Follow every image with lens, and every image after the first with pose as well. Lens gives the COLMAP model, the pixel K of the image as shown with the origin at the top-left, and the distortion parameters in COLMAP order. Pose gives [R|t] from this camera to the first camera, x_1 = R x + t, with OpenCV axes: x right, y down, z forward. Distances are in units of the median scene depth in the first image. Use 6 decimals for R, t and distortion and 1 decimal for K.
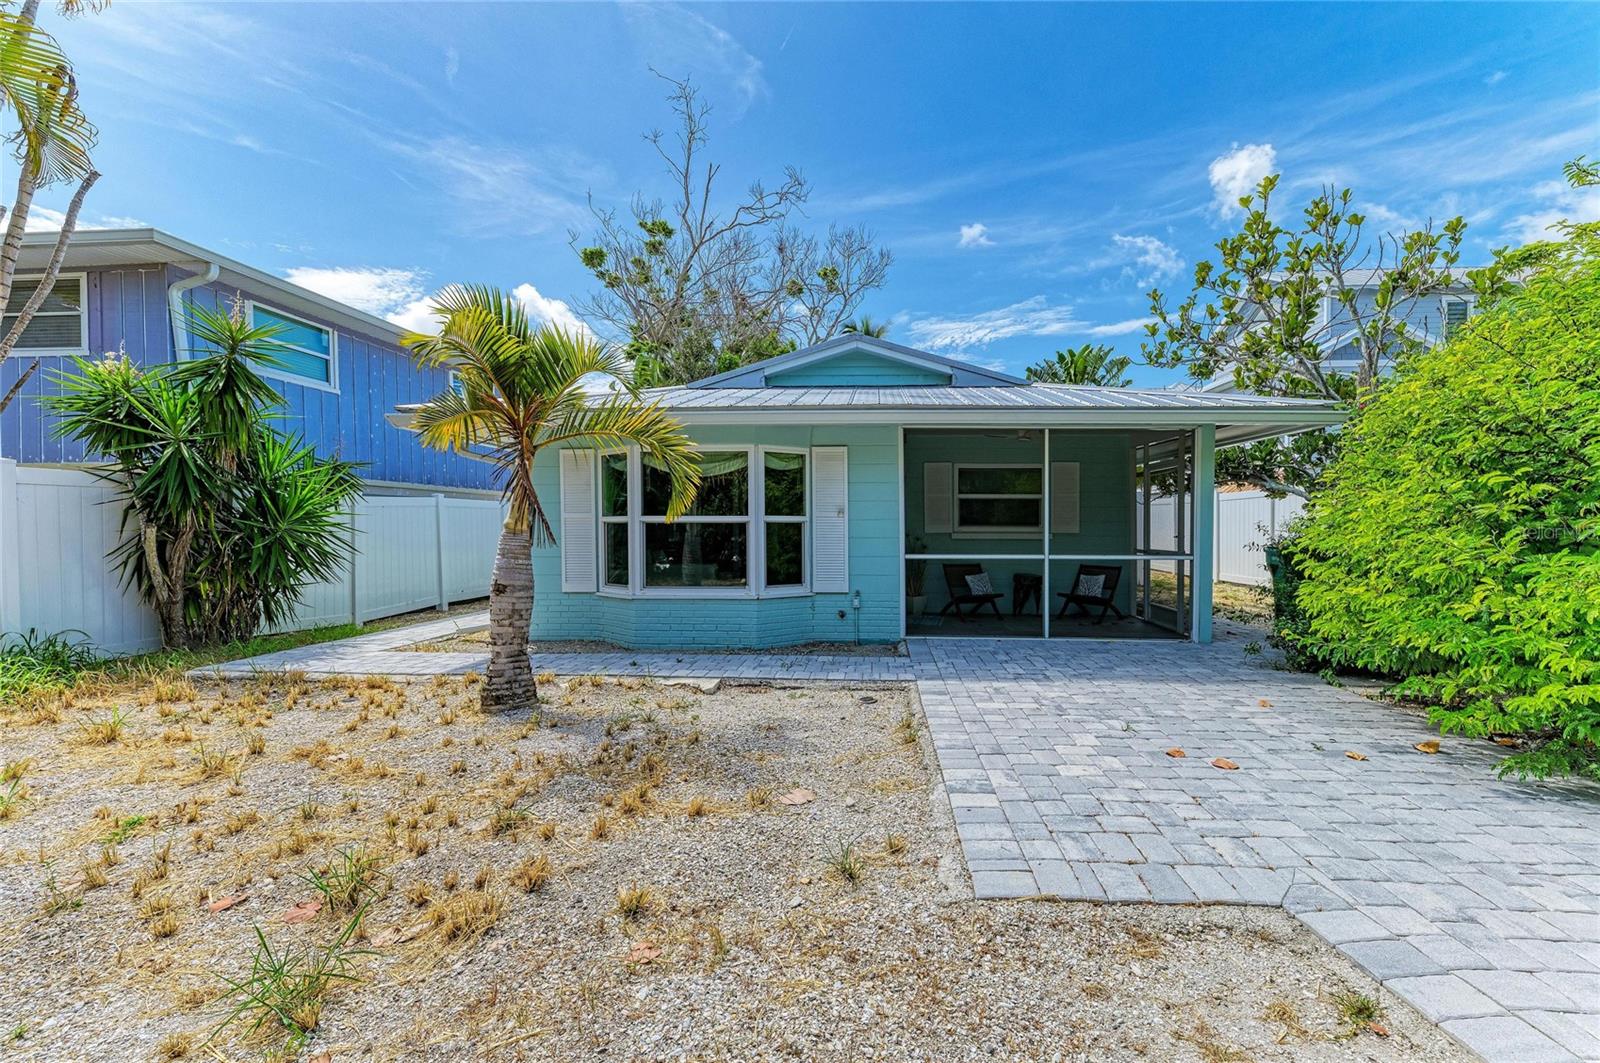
lens RADIAL K [[624.7, 0, 832.6], [0, 624.7, 538.9], [0, 0, 1]] dist [0.014214, -0.003875]
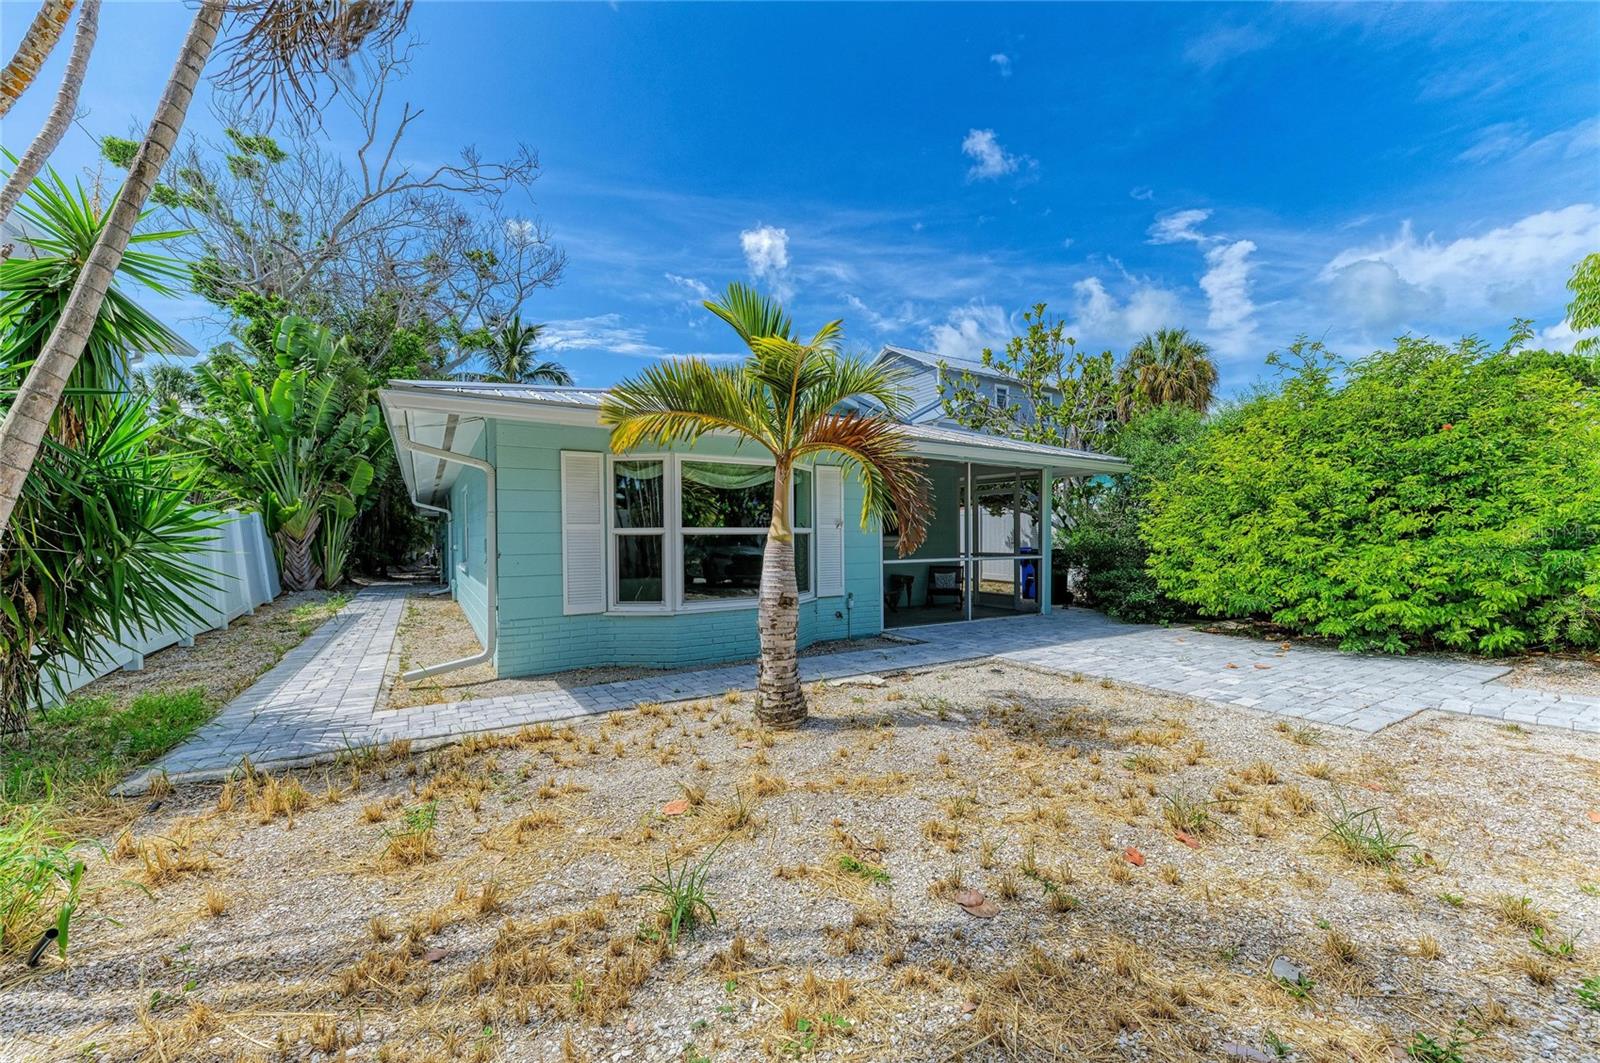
lens RADIAL K [[624.7, 0, 781.4], [0, 624.7, 537.7], [0, 0, 1]] dist [0.014214, -0.003875]
pose [[0.825827, -0.008138, 0.563865, -0.612008], [0.020120, 0.999684, -0.015040, -0.003275], [-0.563564, 0.023766, 0.825730, 0.109355]]
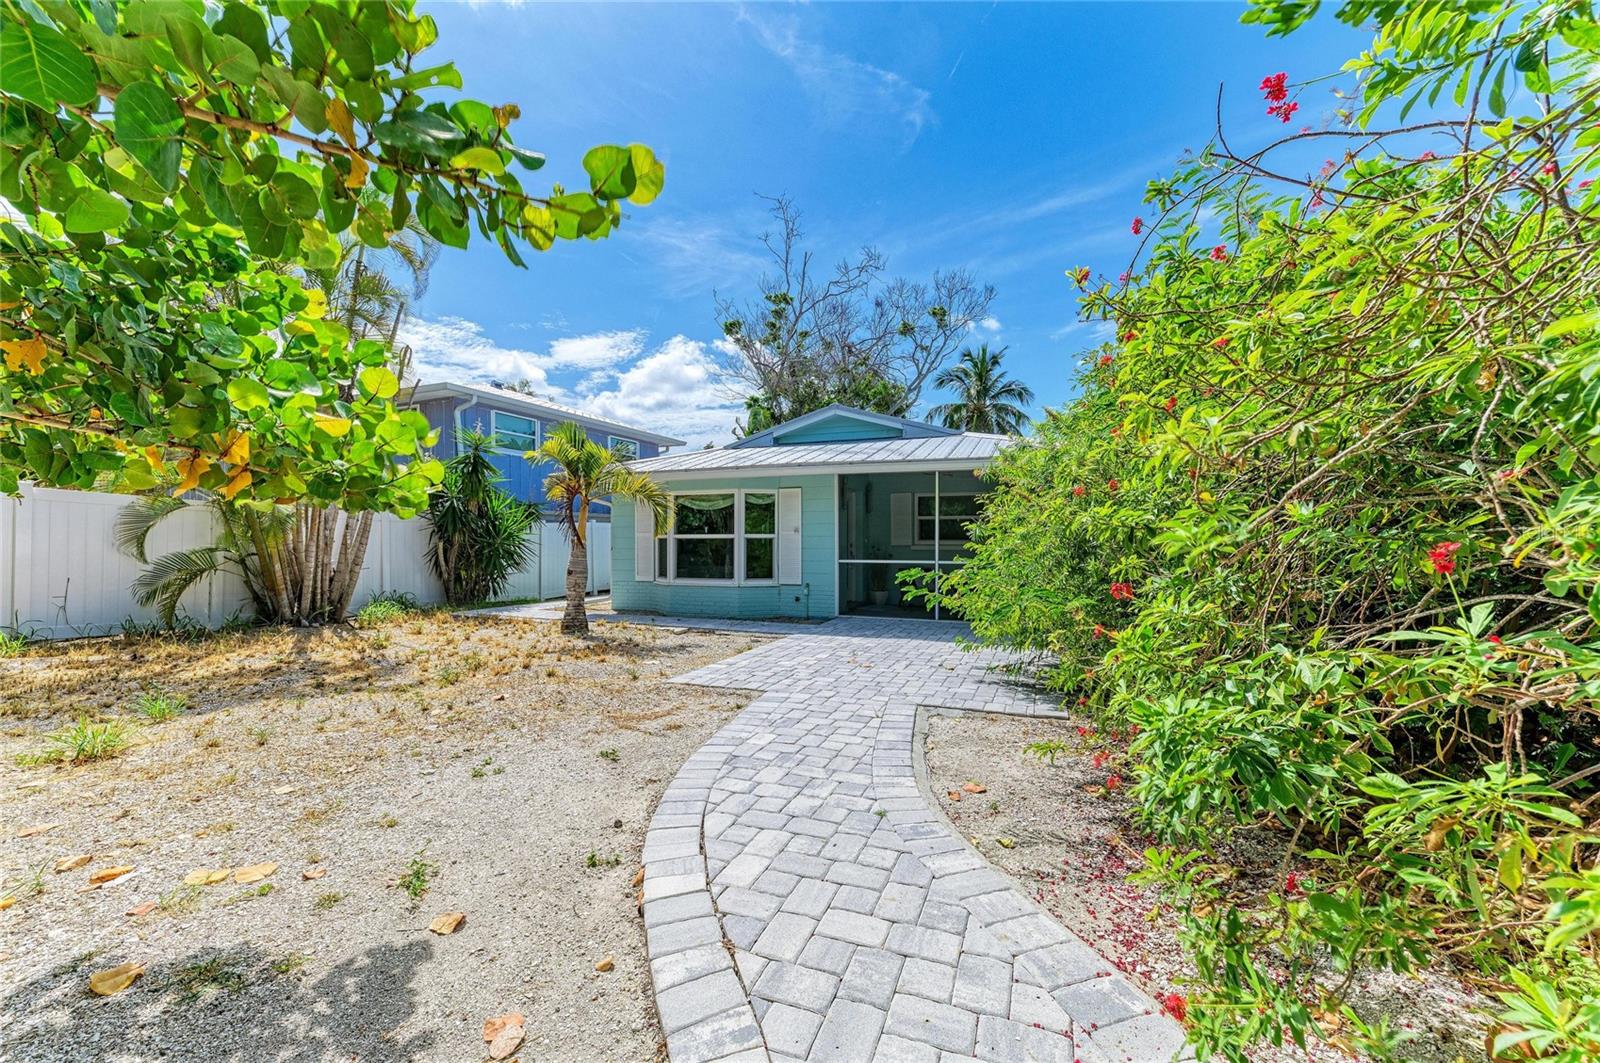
lens RADIAL K [[624.7, 0, 829.9], [0, 624.7, 541.9], [0, 0, 1]] dist [0.014214, -0.003875]
pose [[0.956342, -0.001689, -0.292245, 0.460216], [-0.003569, 0.999841, -0.017457, 0.007812], [0.292228, 0.017738, 0.956184, -0.365618]]
